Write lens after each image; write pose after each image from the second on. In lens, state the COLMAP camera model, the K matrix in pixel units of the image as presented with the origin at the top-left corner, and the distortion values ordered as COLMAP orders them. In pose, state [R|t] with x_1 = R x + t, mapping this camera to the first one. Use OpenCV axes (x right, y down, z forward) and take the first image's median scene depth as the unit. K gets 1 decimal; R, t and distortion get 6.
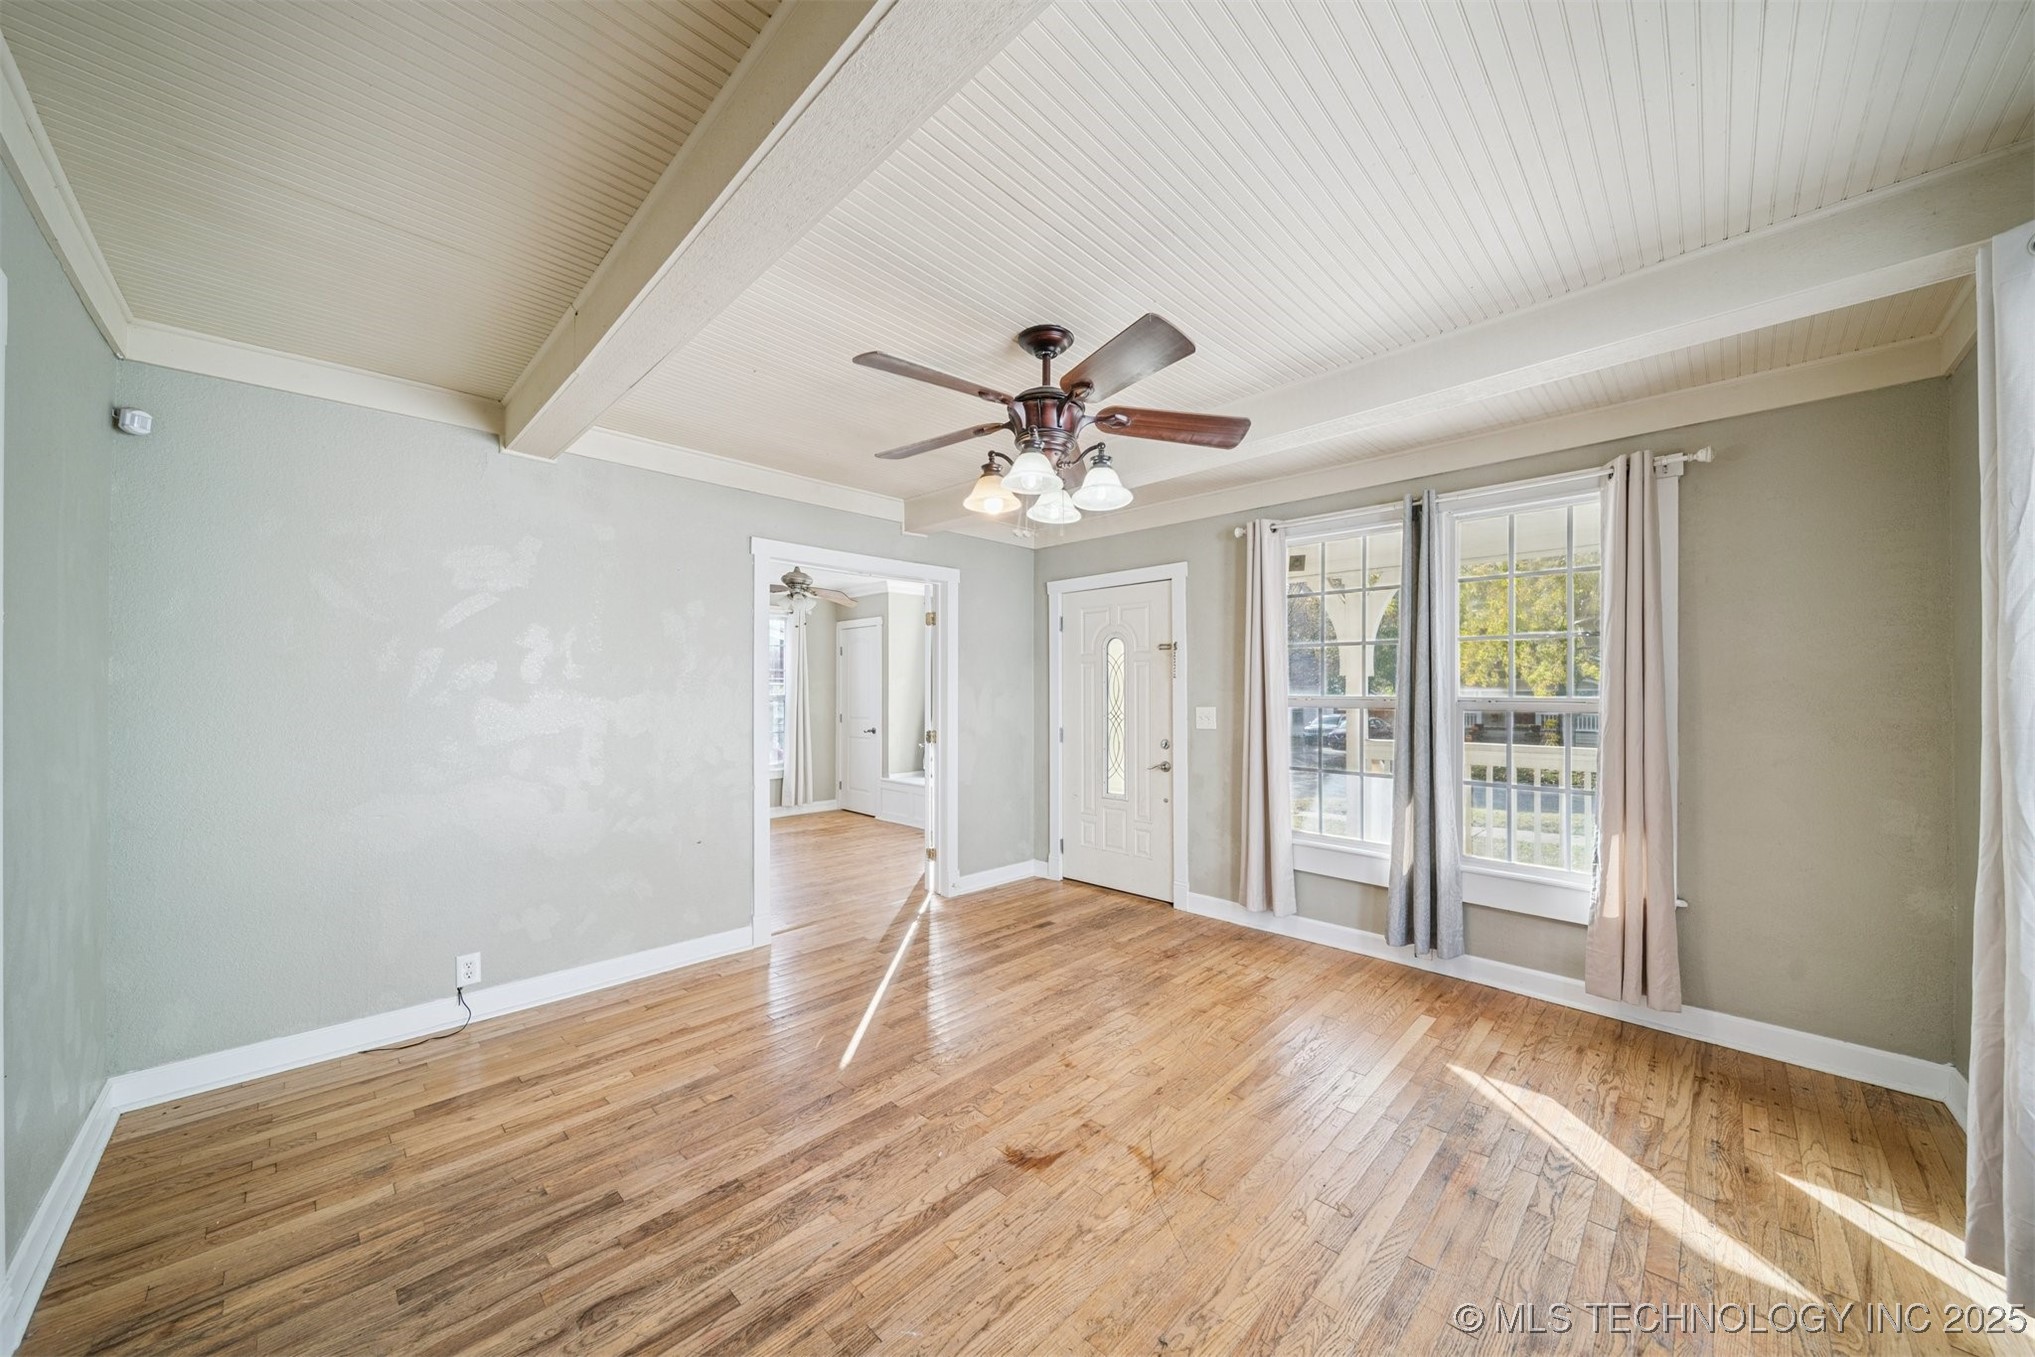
lens RADIAL K [[724.2, 0, 1012.0], [0, 724.2, 686.3], [0, 0, 1]] dist [-0.002064, -0.000484]
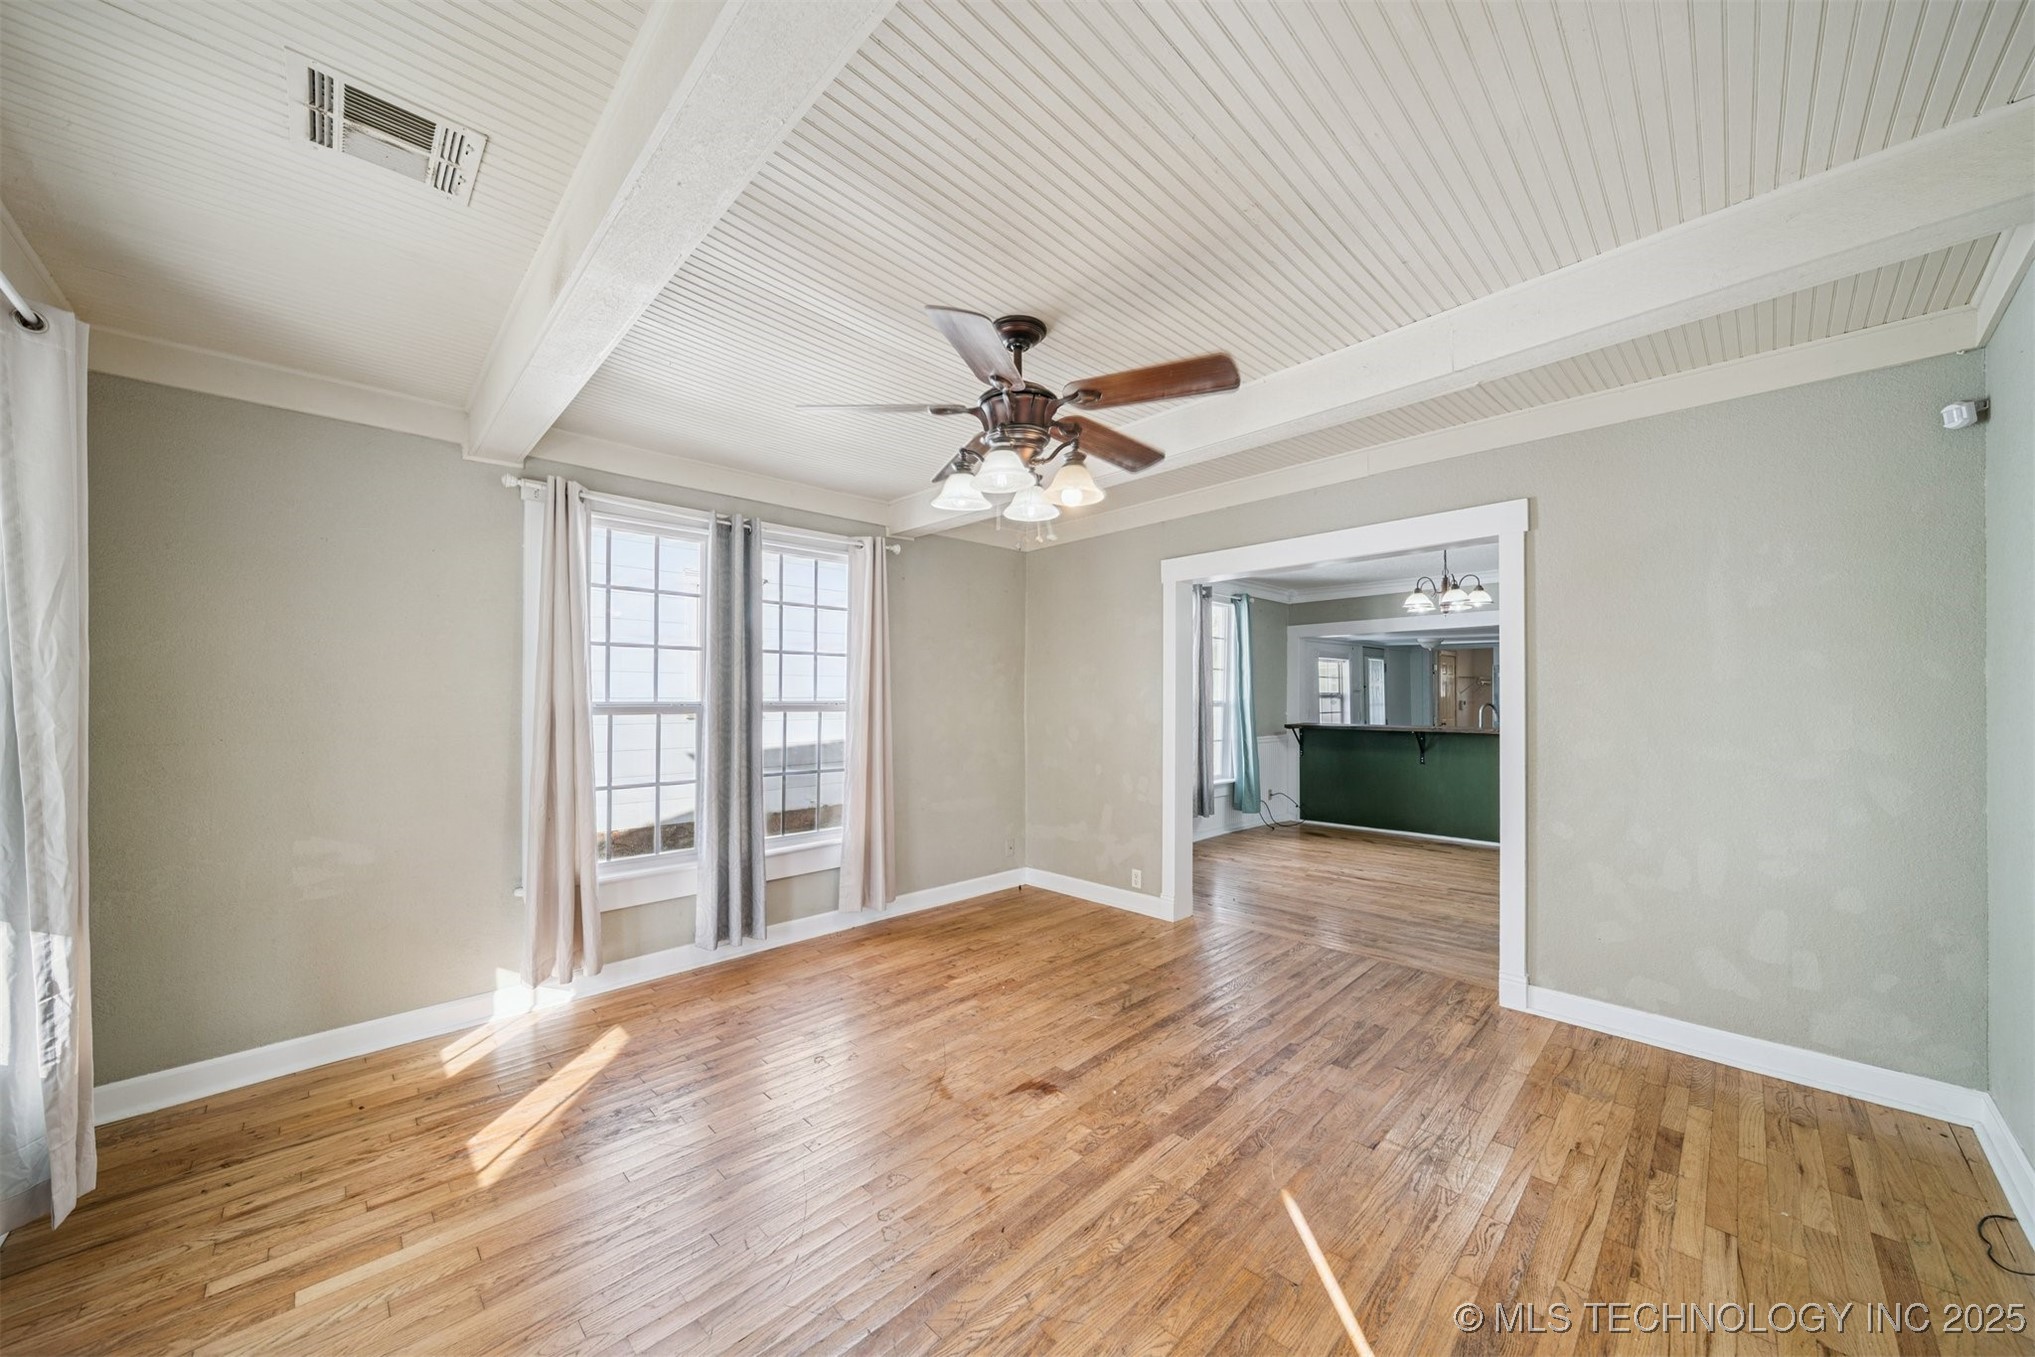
lens RADIAL K [[724.2, 0, 1025.1], [0, 724.2, 695.0], [0, 0, 1]] dist [-0.002064, -0.000484]
pose [[-0.999988, 0.002068, -0.004438, 0.051680], [0.002135, 0.999883, -0.015153, 0.023465], [0.004406, -0.015162, -0.999875, 2.295982]]
